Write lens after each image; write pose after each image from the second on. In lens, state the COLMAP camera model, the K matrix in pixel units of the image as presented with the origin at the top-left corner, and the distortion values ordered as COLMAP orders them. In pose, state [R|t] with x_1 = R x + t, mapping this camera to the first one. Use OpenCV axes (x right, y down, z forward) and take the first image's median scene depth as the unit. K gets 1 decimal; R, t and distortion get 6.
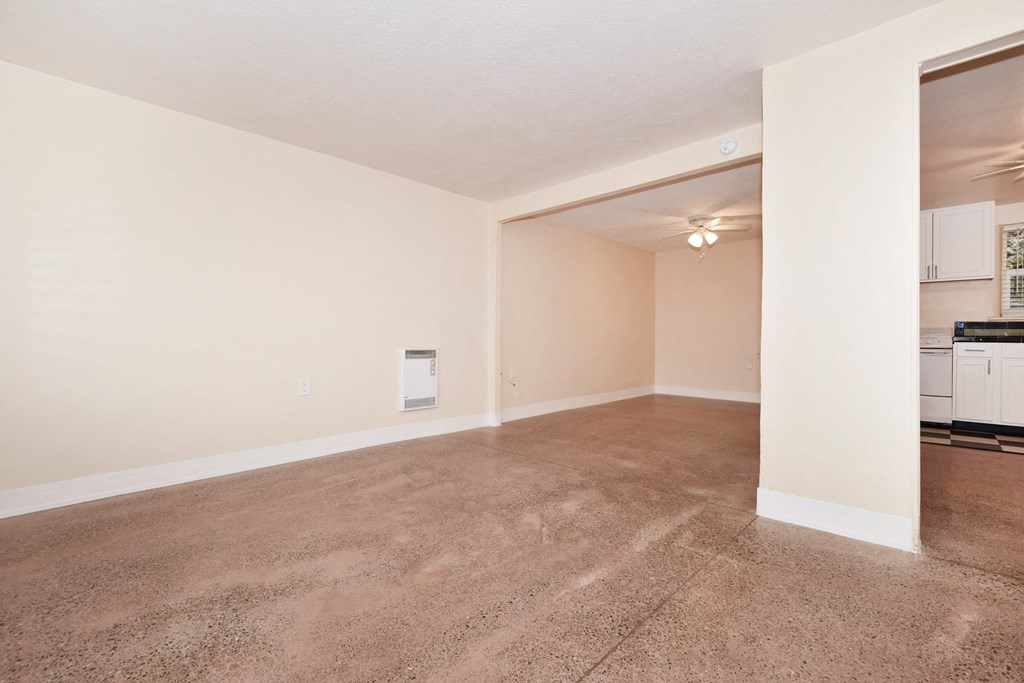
lens RADIAL K [[450.7, 0, 516.2], [0, 450.7, 341.7], [0, 0, 1]] dist [0.009312, -0.010165]
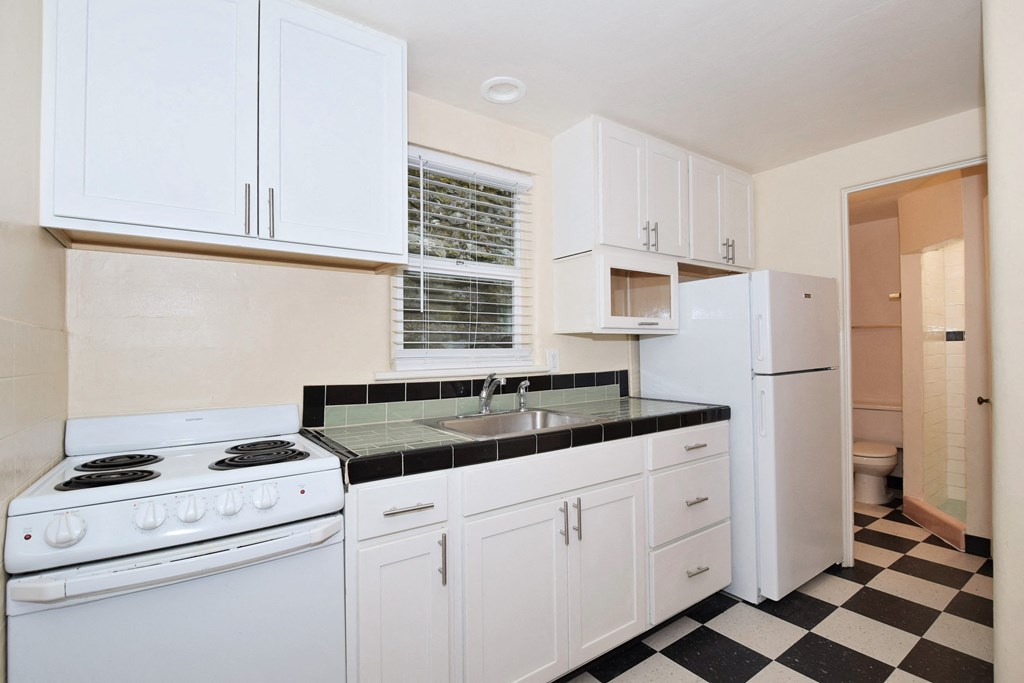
lens RADIAL K [[479.3, 0, 512.0], [0, 479.3, 341.5], [0, 0, 1]] dist [0.000369, -0.000279]
pose [[0.186741, 0.016211, 0.982275, 0.712233], [0.016460, 0.999672, -0.019627, -0.073123], [-0.982271, 0.019834, 0.186413, 0.847595]]
